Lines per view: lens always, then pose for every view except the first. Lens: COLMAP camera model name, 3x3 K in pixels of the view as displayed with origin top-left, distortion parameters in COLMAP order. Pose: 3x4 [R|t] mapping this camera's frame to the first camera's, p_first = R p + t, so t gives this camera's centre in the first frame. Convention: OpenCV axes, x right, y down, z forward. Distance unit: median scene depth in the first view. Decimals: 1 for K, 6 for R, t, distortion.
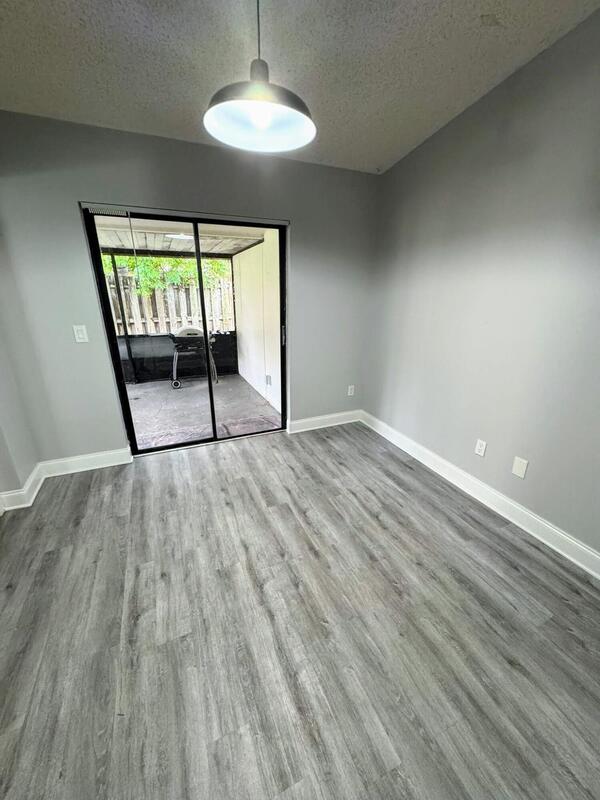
lens RADIAL K [[319.8, 0, 300.3], [0, 319.8, 403.4], [0, 0, 1]] dist [0.002648, 0.000393]
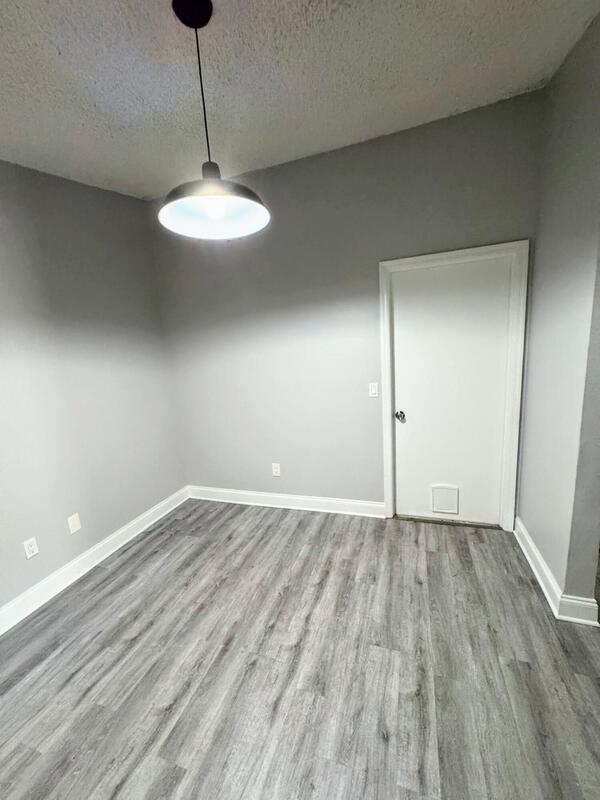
lens RADIAL K [[319.8, 0, 298.0], [0, 319.8, 399.6], [0, 0, 1]] dist [0.002648, 0.000393]
pose [[-0.724479, -0.077540, 0.684922, -0.729222], [0.303075, 0.856617, 0.417556, -0.482162], [-0.619093, 0.510093, -0.597101, 1.180208]]
